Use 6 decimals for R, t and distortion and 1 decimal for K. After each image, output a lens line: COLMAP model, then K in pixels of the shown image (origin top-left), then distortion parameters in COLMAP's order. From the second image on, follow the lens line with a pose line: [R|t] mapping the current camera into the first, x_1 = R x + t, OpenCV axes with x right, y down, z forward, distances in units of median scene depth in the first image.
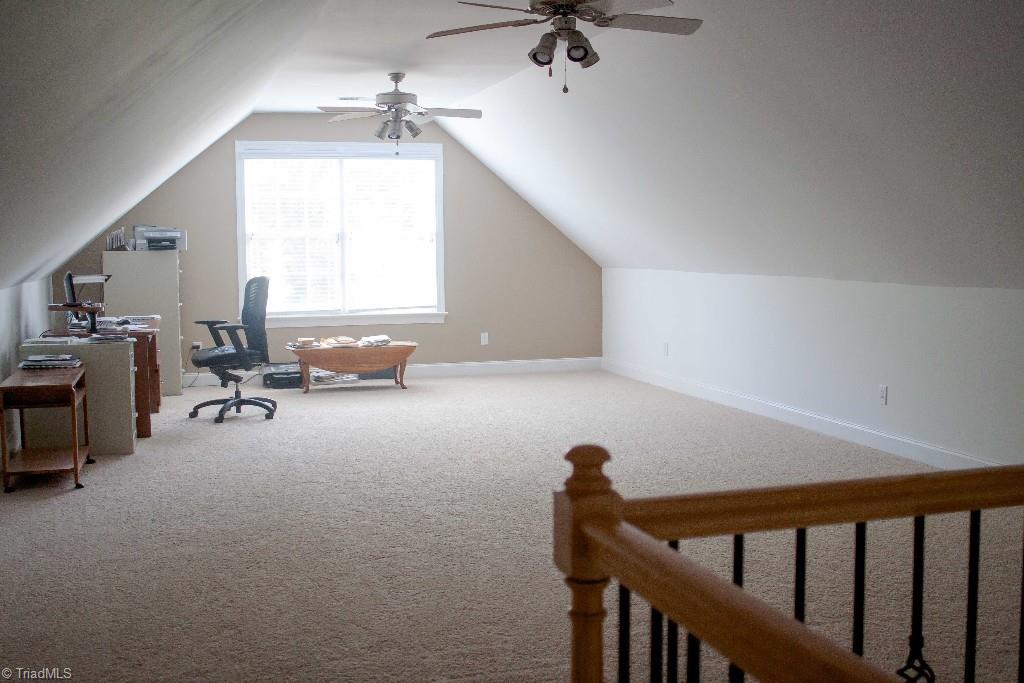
lens RADIAL K [[1130.4, 0, 503.3], [0, 1130.4, 346.2], [0, 0, 1]] dist [-0.071653, 0.000000]
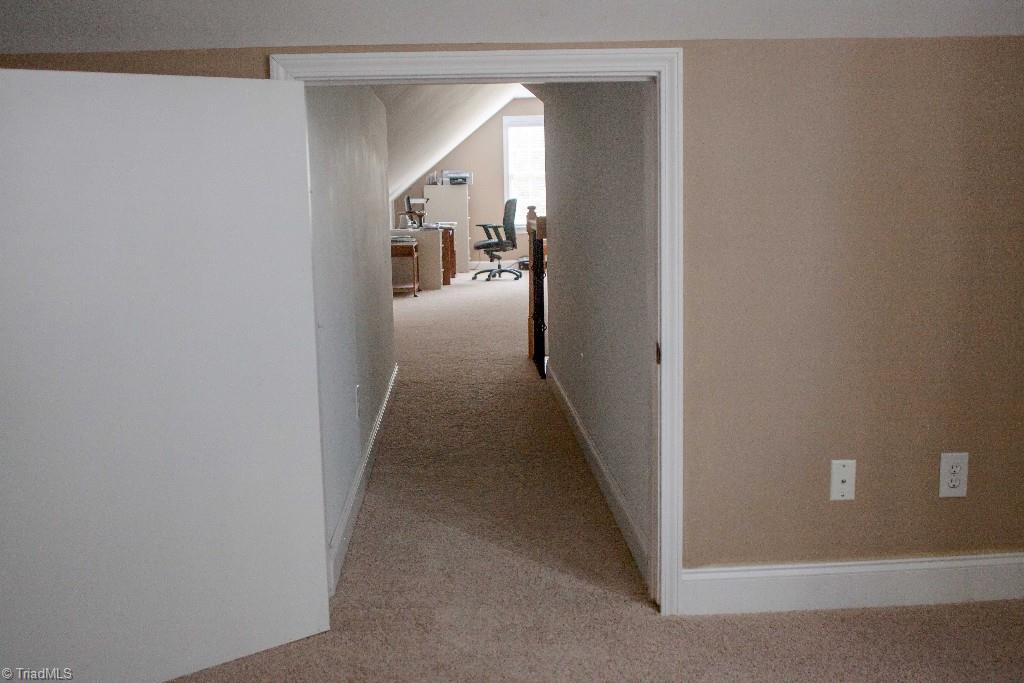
lens RADIAL K [[1130.4, 0, 513.1], [0, 1130.4, 336.1], [0, 0, 1]] dist [-0.071653, 0.000000]
pose [[0.968399, 0.018653, -0.248708, 0.218664], [-0.009415, 0.999223, 0.038282, 0.082844], [0.249228, -0.034731, 0.967822, -0.679620]]
